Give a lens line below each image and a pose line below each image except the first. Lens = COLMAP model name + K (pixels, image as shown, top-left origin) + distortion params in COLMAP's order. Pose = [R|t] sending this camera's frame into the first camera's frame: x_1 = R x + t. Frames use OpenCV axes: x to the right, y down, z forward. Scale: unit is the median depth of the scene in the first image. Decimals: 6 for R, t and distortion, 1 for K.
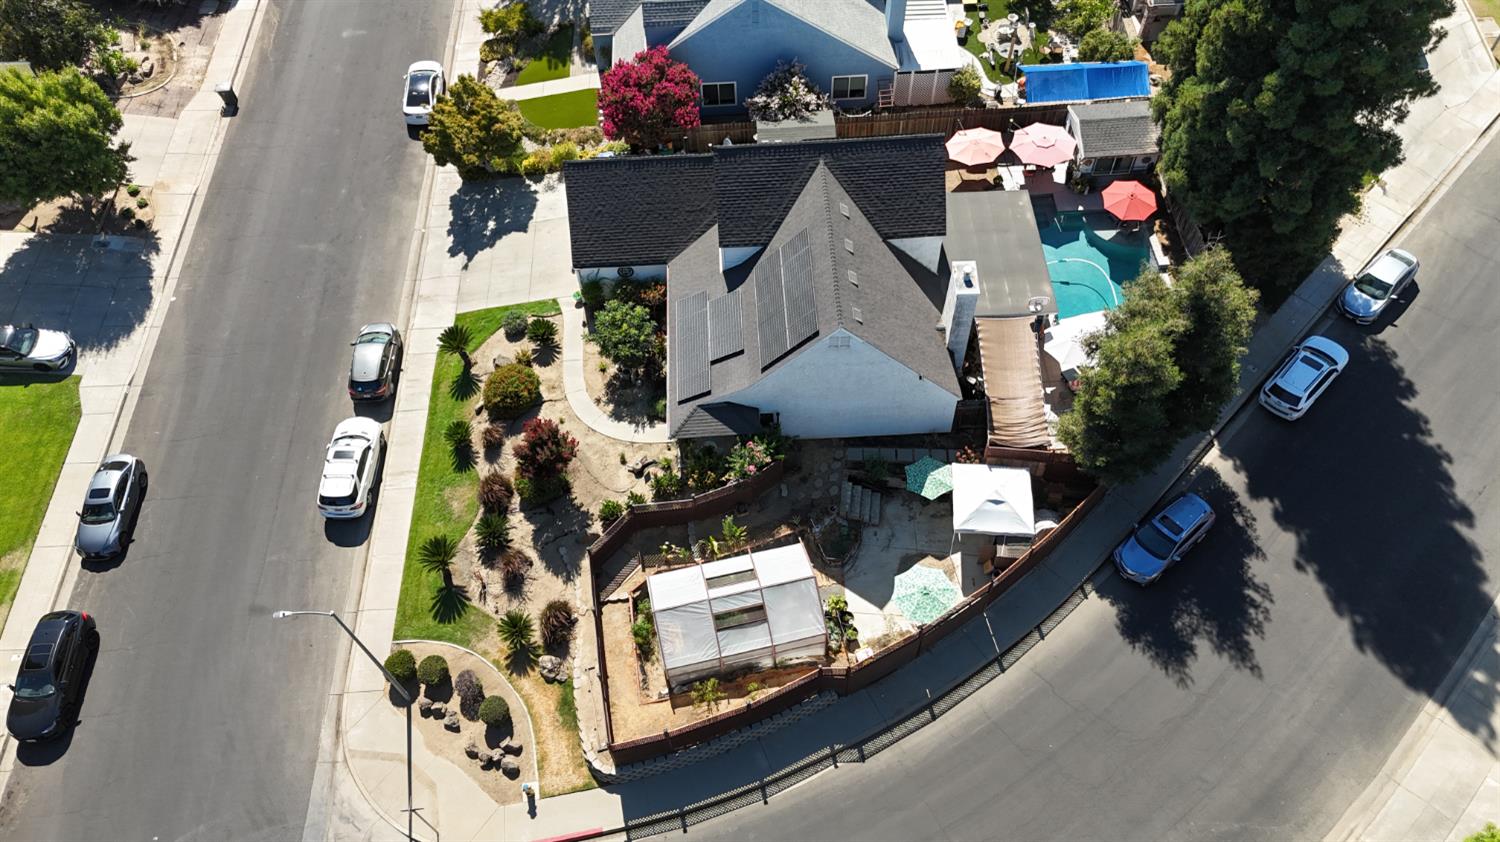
lens RADIAL K [[1108.3, 0, 752.1], [0, 1108.3, 418.2], [0, 0, 1]] dist [0.059237, -0.049820]
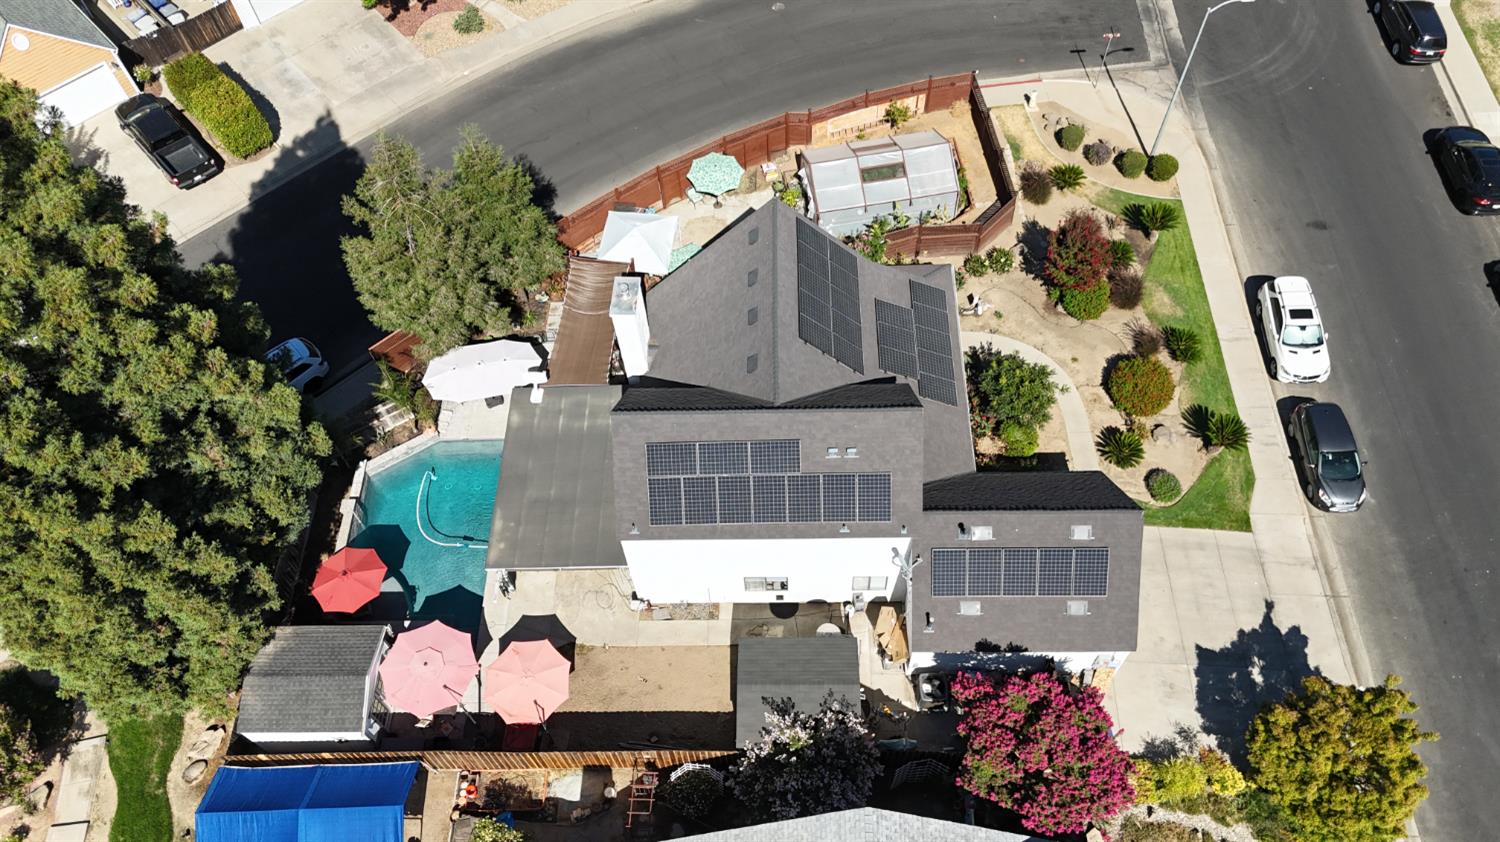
lens RADIAL K [[1108.3, 0, 748.1], [0, 1108.3, 421.8], [0, 0, 1]] dist [0.059237, -0.049820]
pose [[-0.996511, -0.010059, 0.082858, 0.020665], [0.080167, -0.391701, 0.916594, -0.935875], [0.023236, 0.920038, 0.391140, 0.726177]]
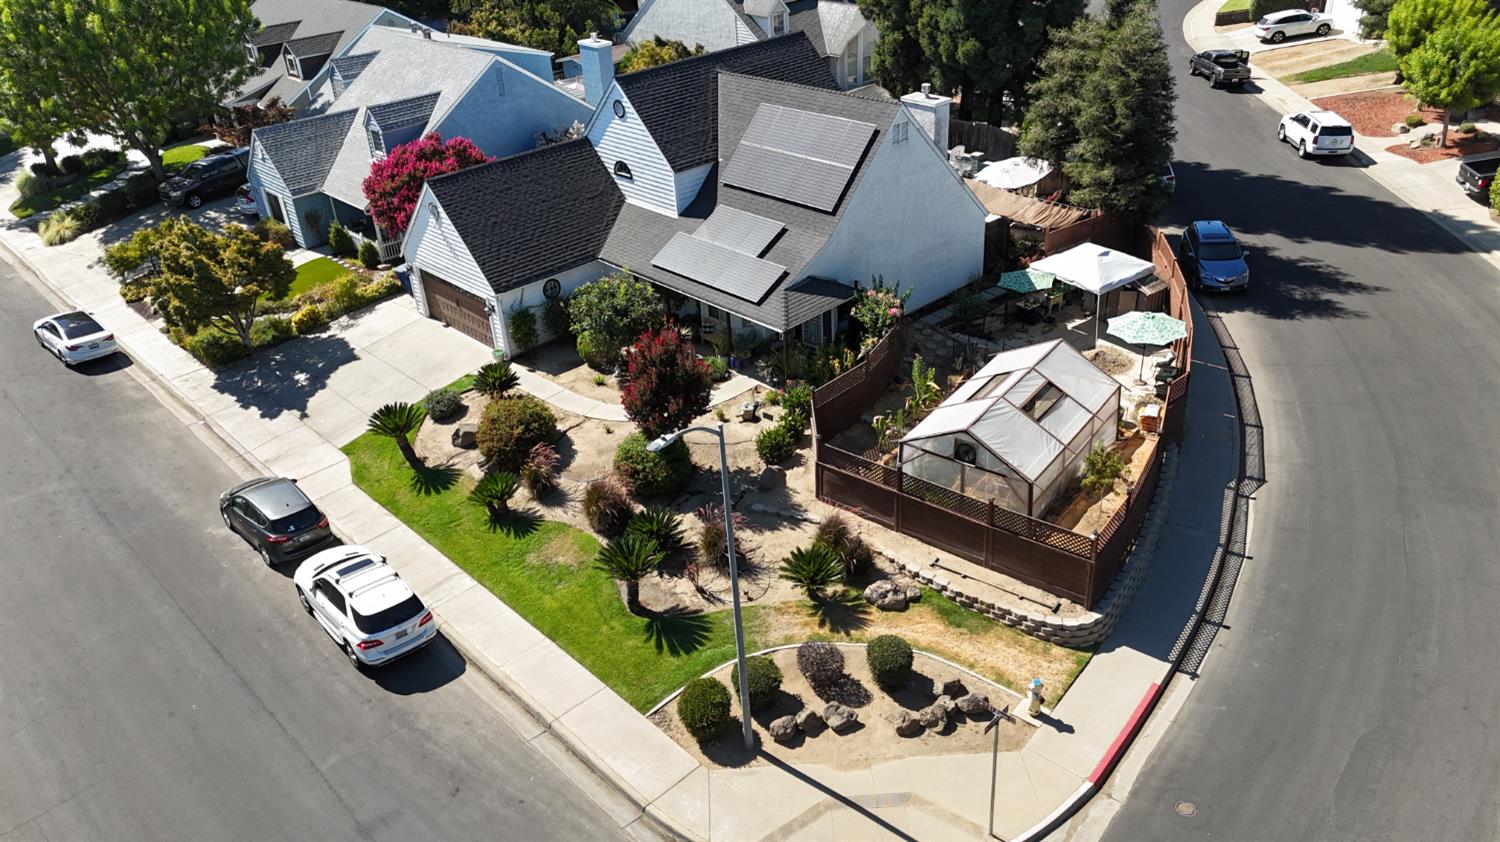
lens RADIAL K [[1108.3, 0, 751.0], [0, 1108.3, 414.7], [0, 0, 1]] dist [0.059237, -0.049820]
pose [[0.754603, -0.334591, 0.564467, -0.530002], [0.561450, 0.774469, -0.291498, 0.267132], [-0.339630, 0.536886, 0.772273, 0.446235]]
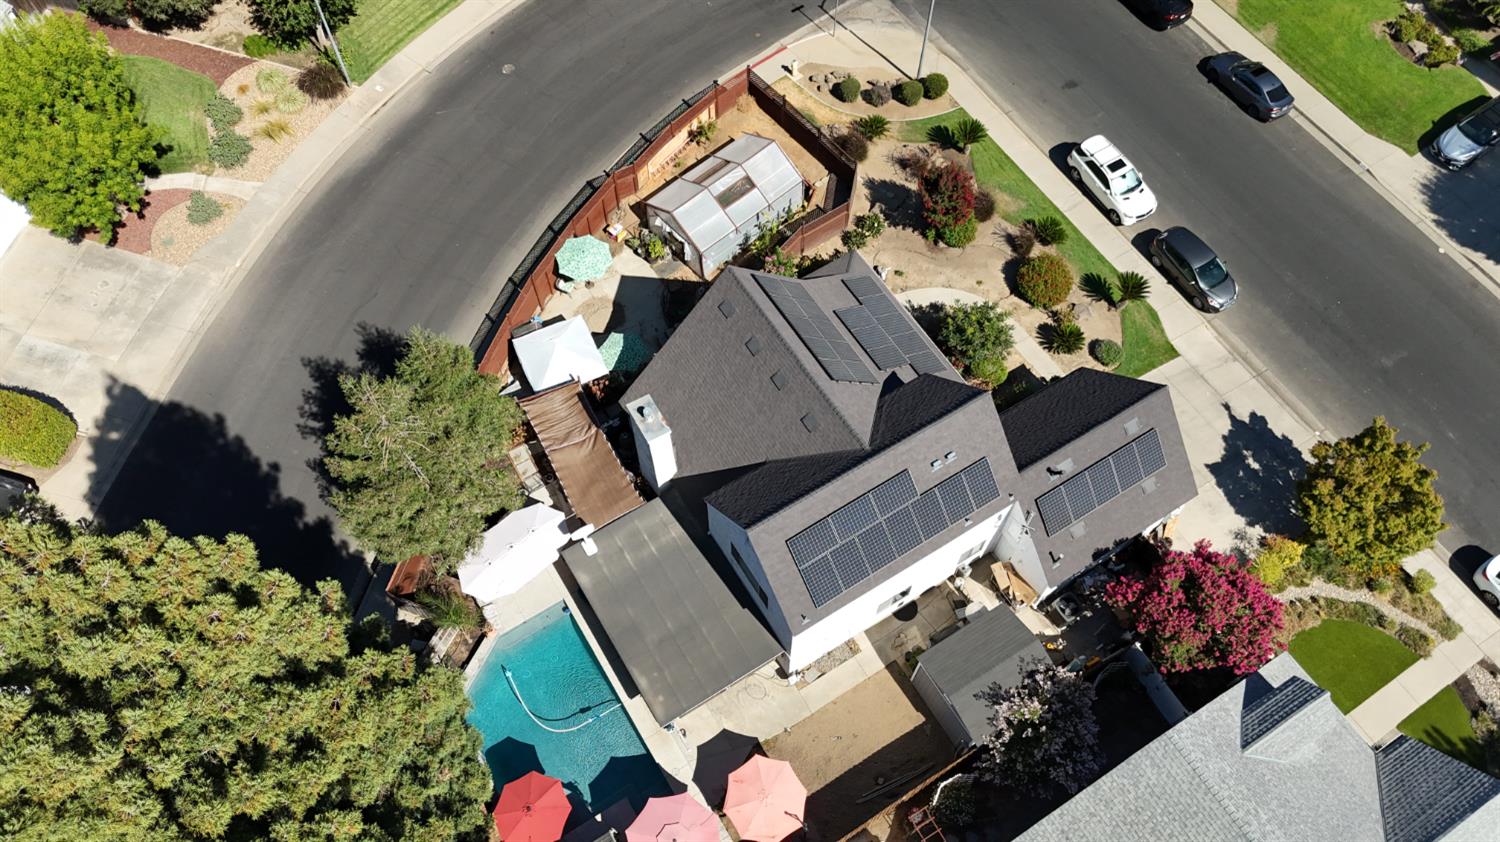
lens RADIAL K [[1108.3, 0, 748.0], [0, 1108.3, 426.0], [0, 0, 1]] dist [0.059237, -0.049820]
pose [[-0.871572, 0.443862, -0.208201, 0.300061], [-0.391085, -0.373348, 0.841228, -0.869393], [0.295658, 0.814615, 0.498988, 0.572514]]
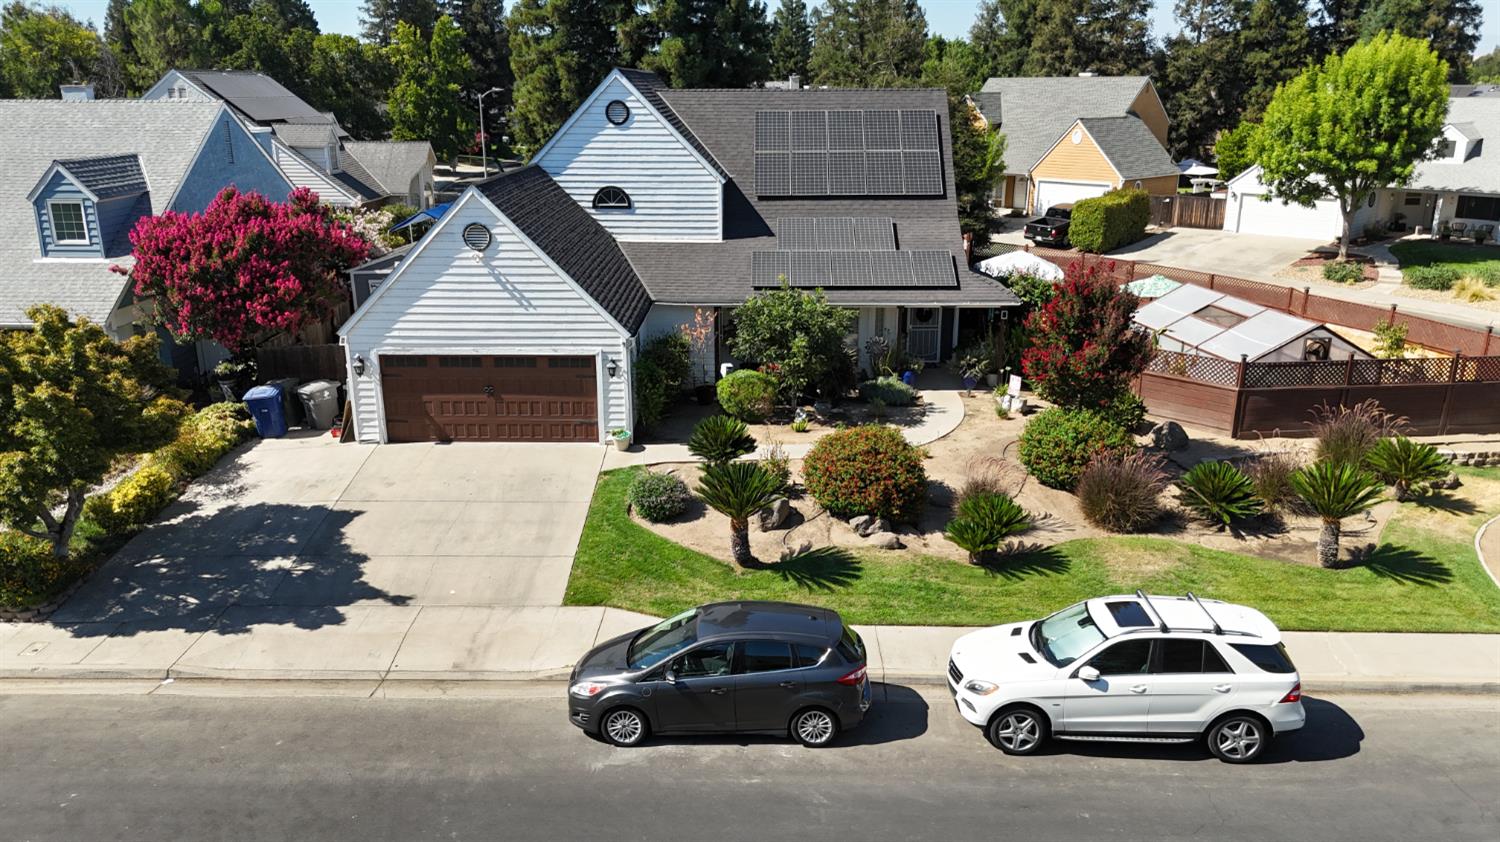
lens RADIAL K [[1108.3, 0, 748.9], [0, 1108.3, 422.4], [0, 0, 1]] dist [0.059237, -0.049820]
pose [[0.062772, -0.263939, 0.962495, -0.706300], [0.824473, 0.557171, 0.099019, -0.132531], [-0.562409, 0.787335, 0.252585, 0.963608]]
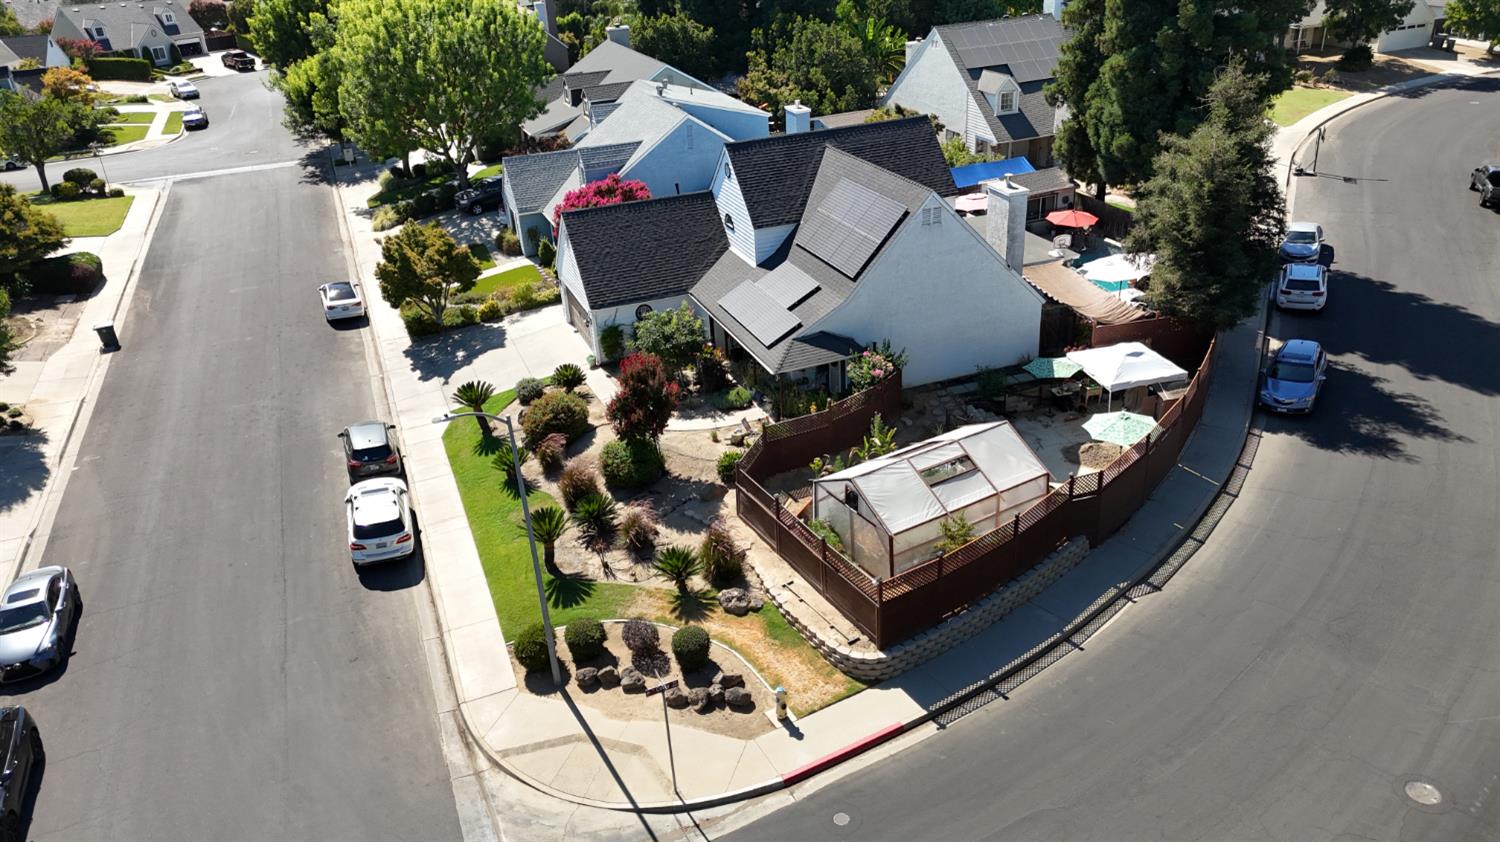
lens RADIAL K [[1108.3, 0, 752.1], [0, 1108.3, 414.4], [0, 0, 1]] dist [0.059237, -0.049820]
pose [[0.945013, -0.163028, 0.283500, -0.339361], [0.284534, 0.837222, -0.467011, 0.440934], [-0.161216, 0.521997, 0.837573, 0.284497]]
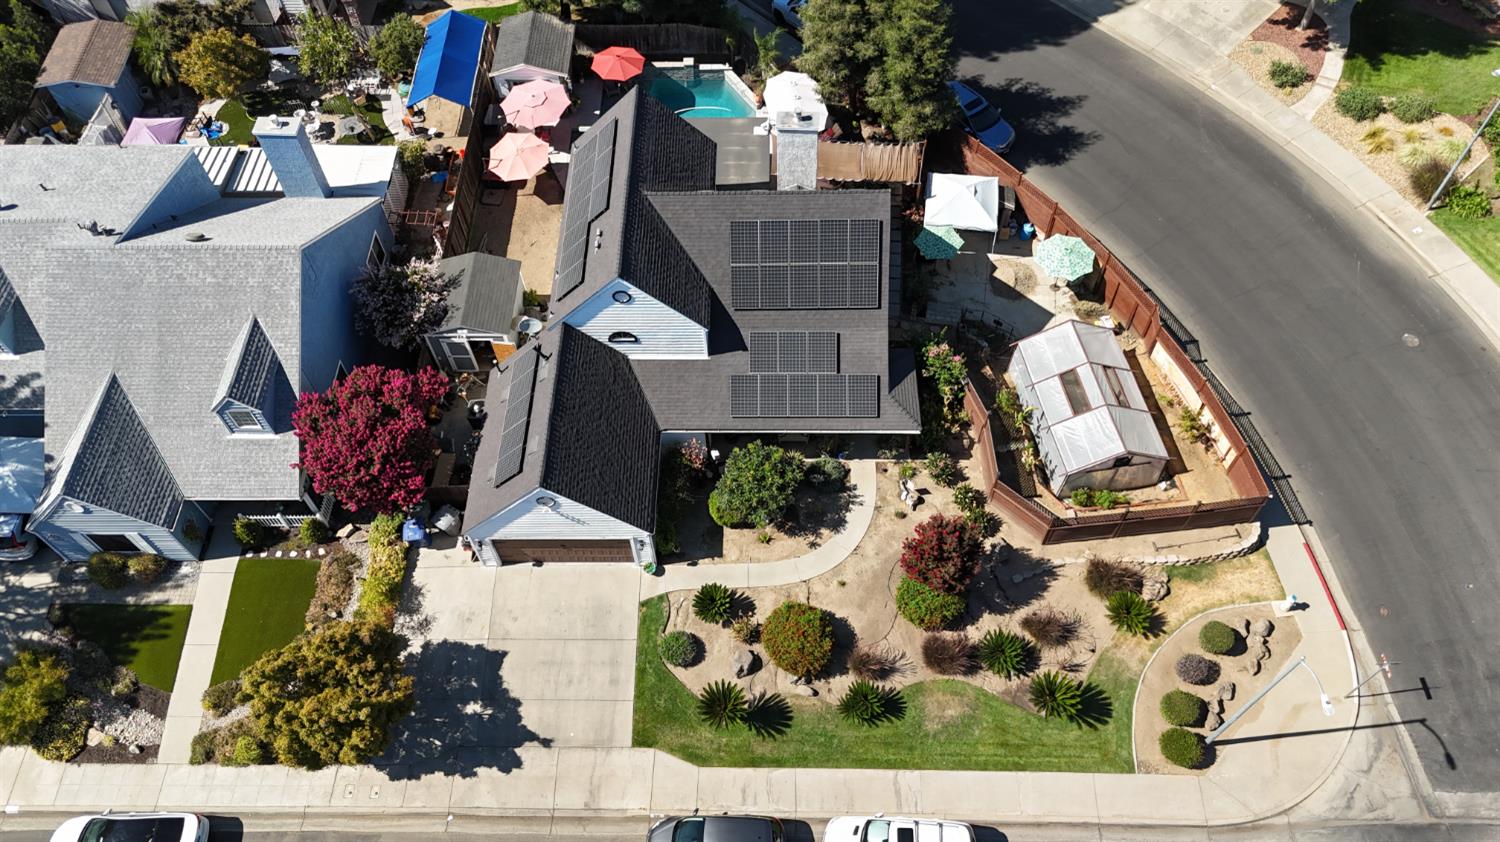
lens RADIAL K [[1108.3, 0, 751.0], [0, 1108.3, 425.3], [0, 0, 1]] dist [0.059237, -0.049820]
pose [[0.059504, -0.816423, 0.574380, -0.585561], [0.837684, 0.353781, 0.416082, -0.463951], [-0.542904, 0.456391, 0.704956, 0.432389]]
